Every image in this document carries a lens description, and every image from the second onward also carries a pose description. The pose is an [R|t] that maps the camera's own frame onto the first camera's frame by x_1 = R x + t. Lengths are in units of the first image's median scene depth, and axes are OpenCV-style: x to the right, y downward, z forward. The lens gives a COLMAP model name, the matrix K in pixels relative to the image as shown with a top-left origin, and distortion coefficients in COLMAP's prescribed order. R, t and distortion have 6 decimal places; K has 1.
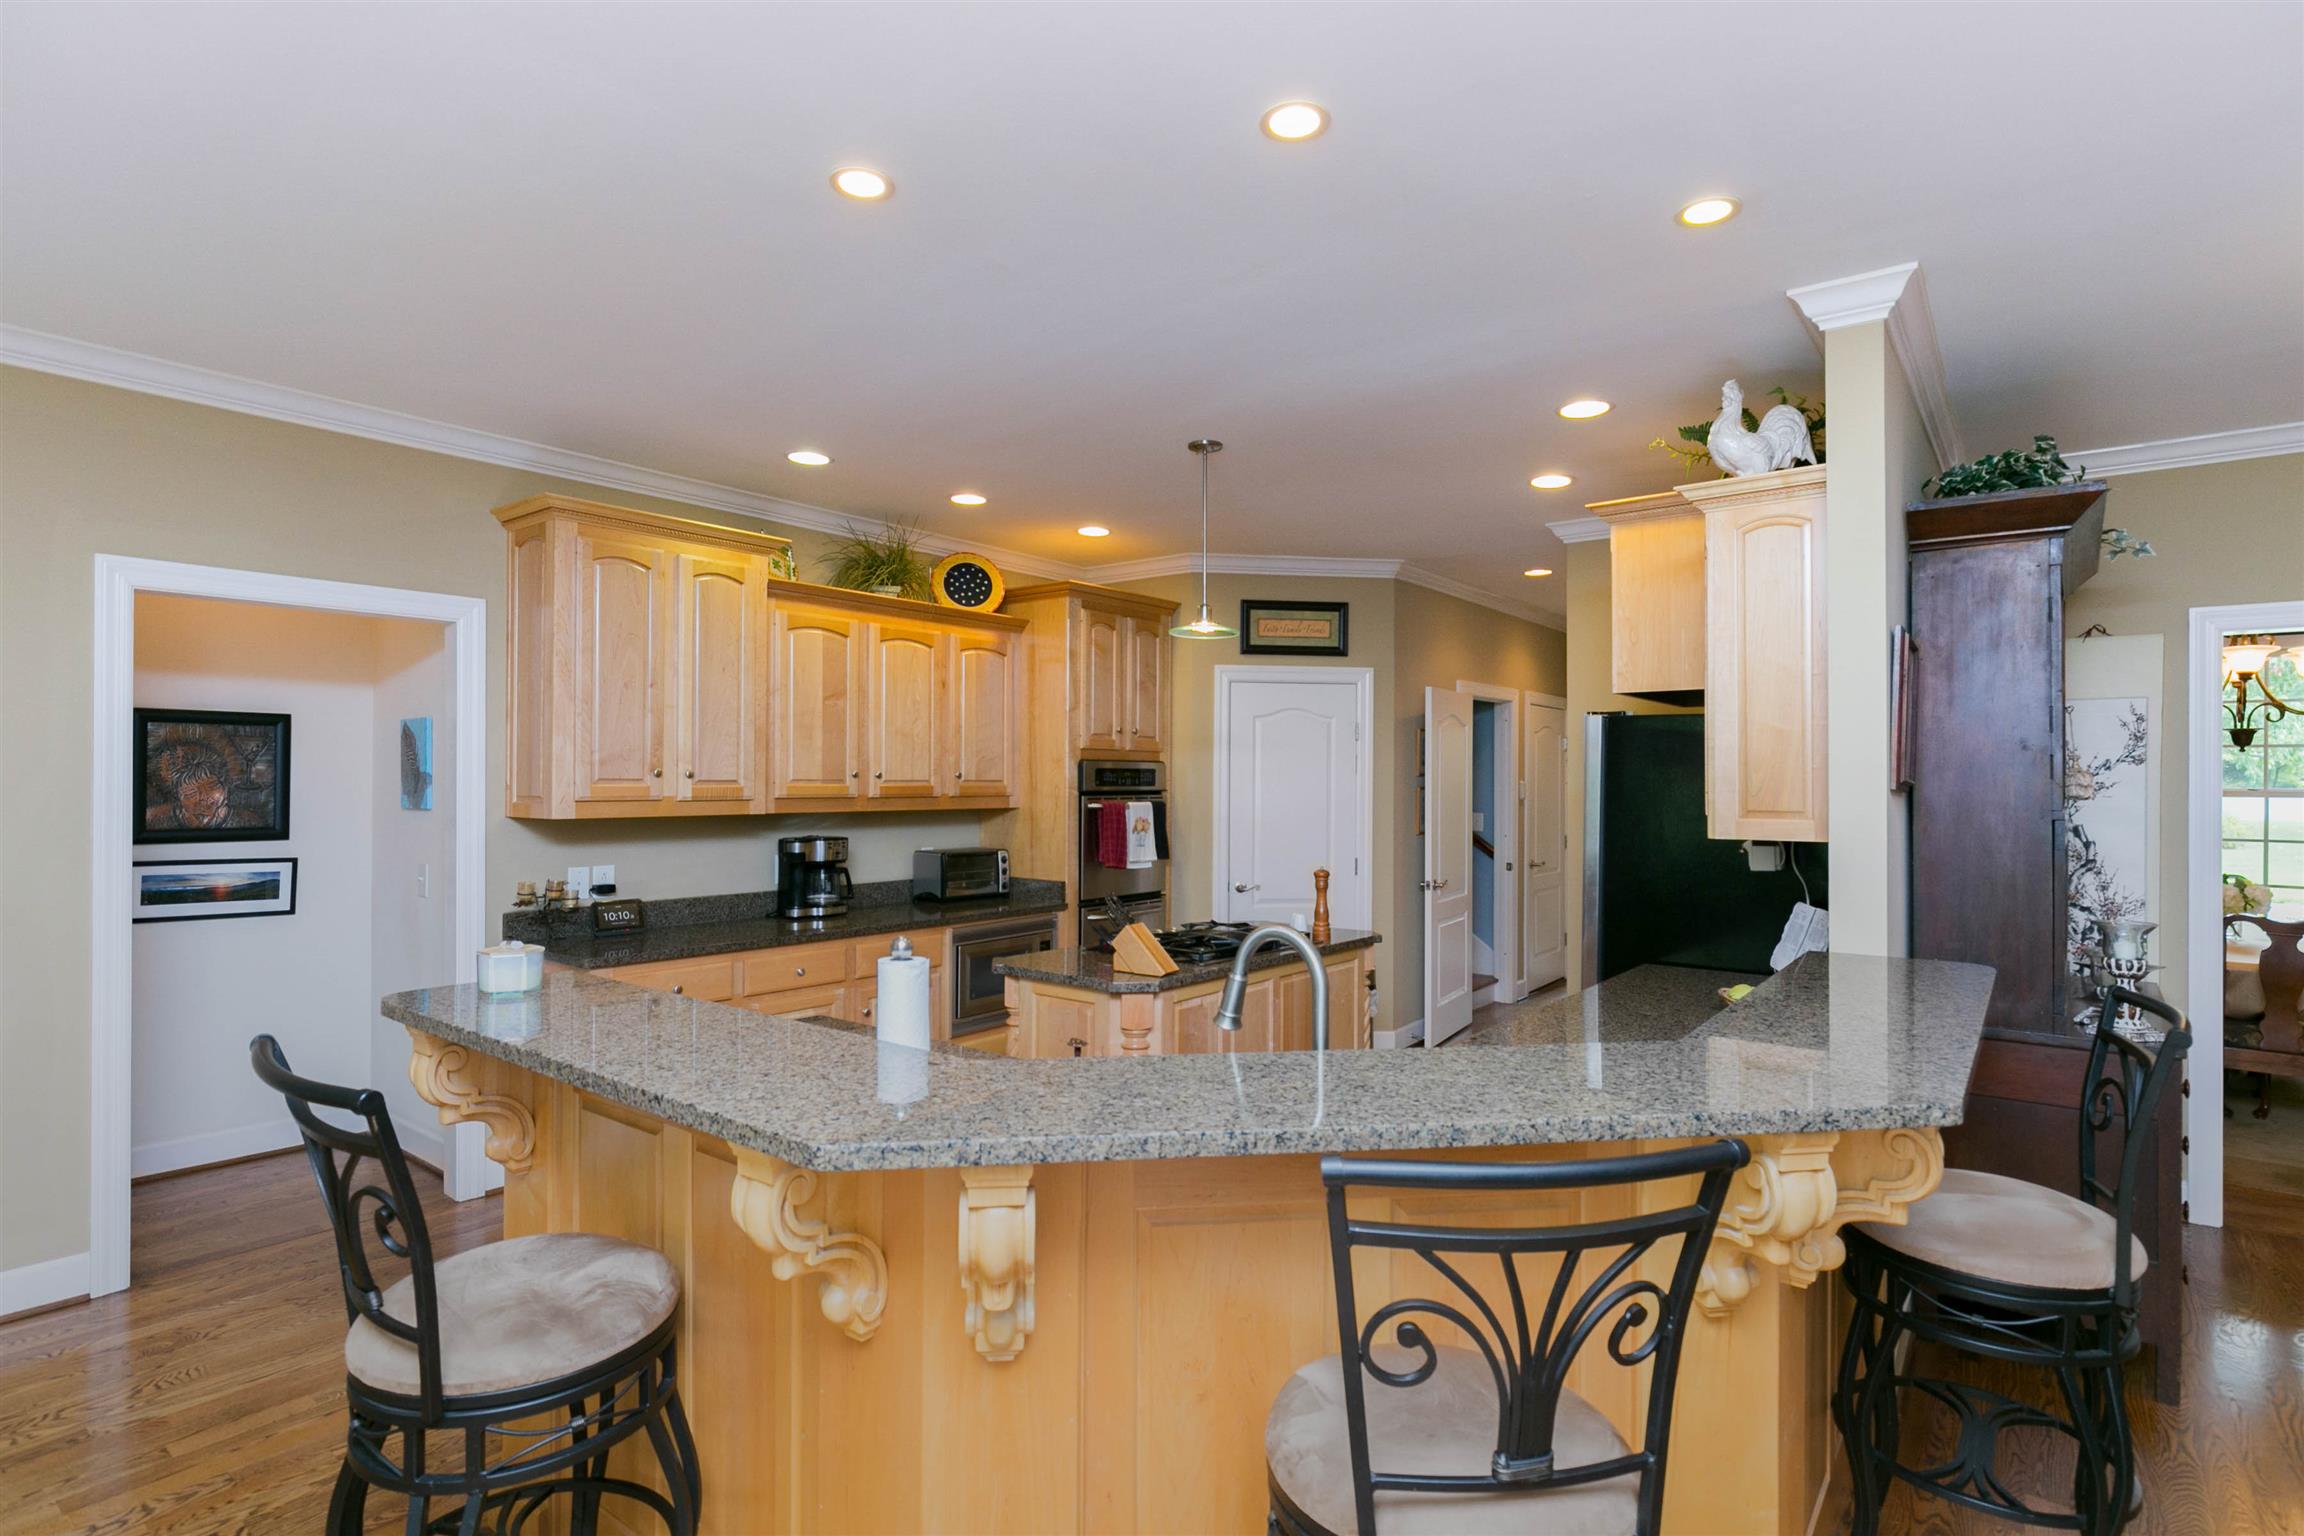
lens RADIAL K [[1142.4, 0, 1152.6], [0, 1142.4, 775.8], [0, 0, 1]] dist [-0.003860, -0.000454]
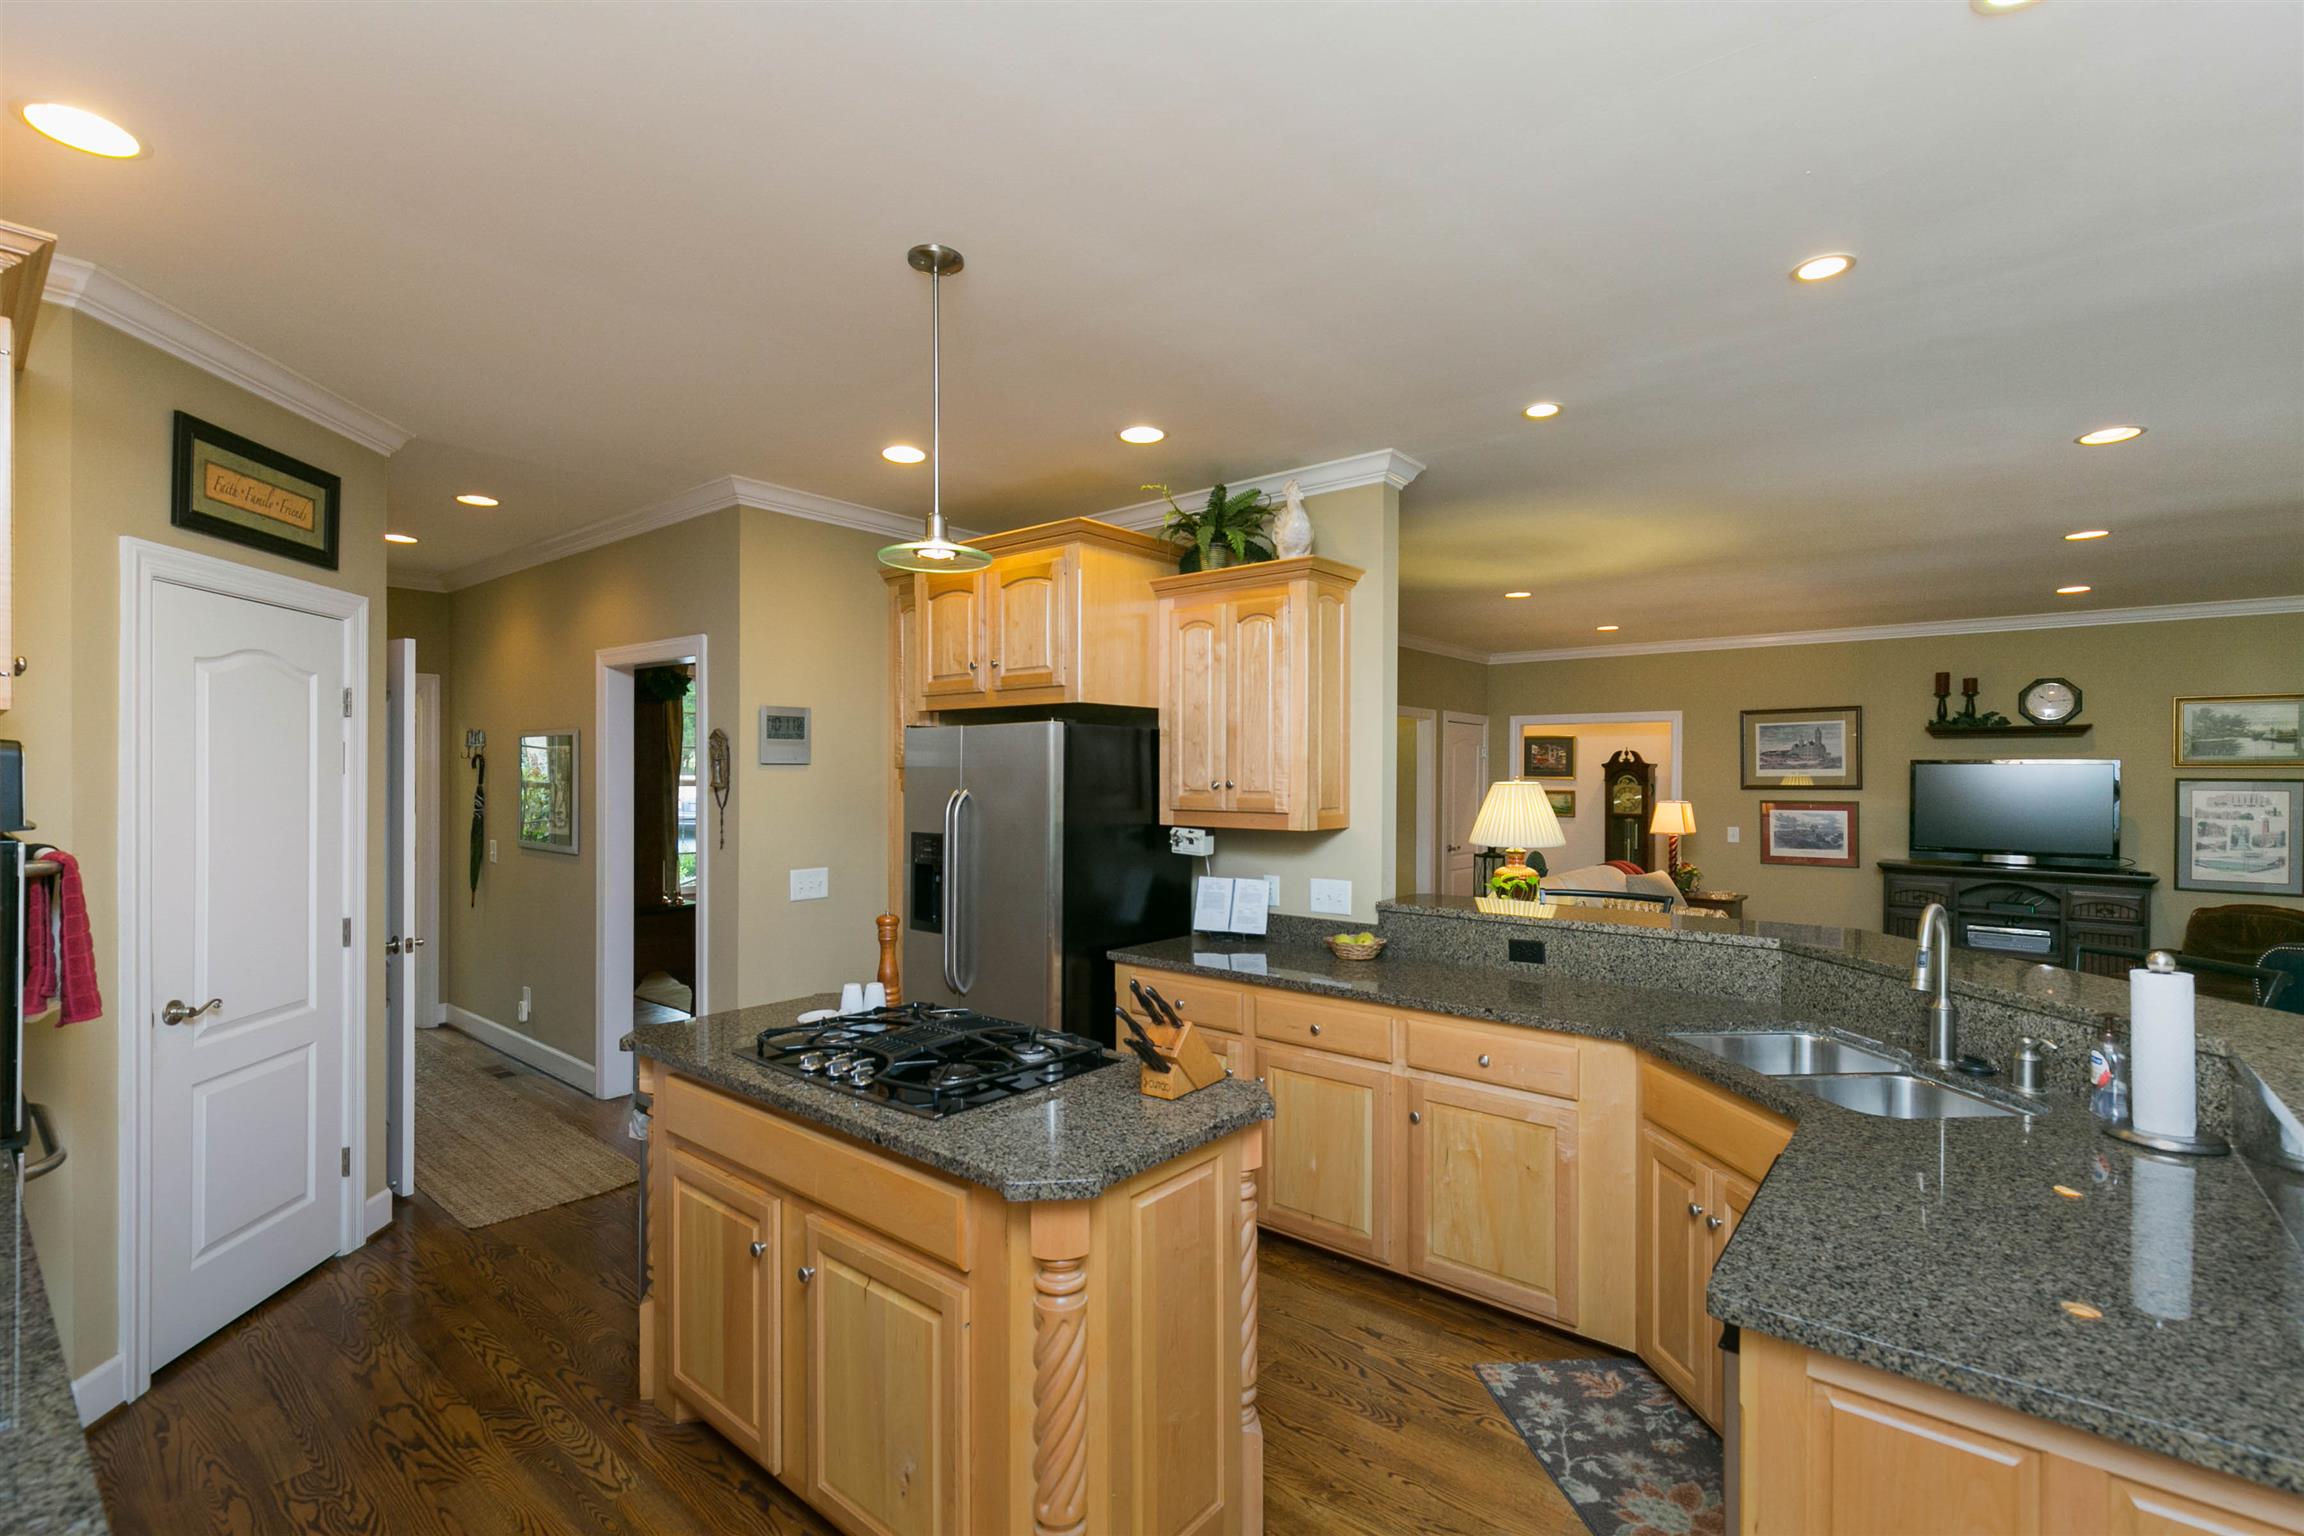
lens RADIAL K [[1055.1, 0, 1136.8], [0, 1055.1, 769.0], [0, 0, 1]] dist [0.001585, -0.000595]
pose [[0.033516, -0.002007, 0.999436, -0.348233], [-0.007445, 0.999970, 0.002257, -0.008545], [-0.999410, -0.007517, 0.033500, 0.578514]]
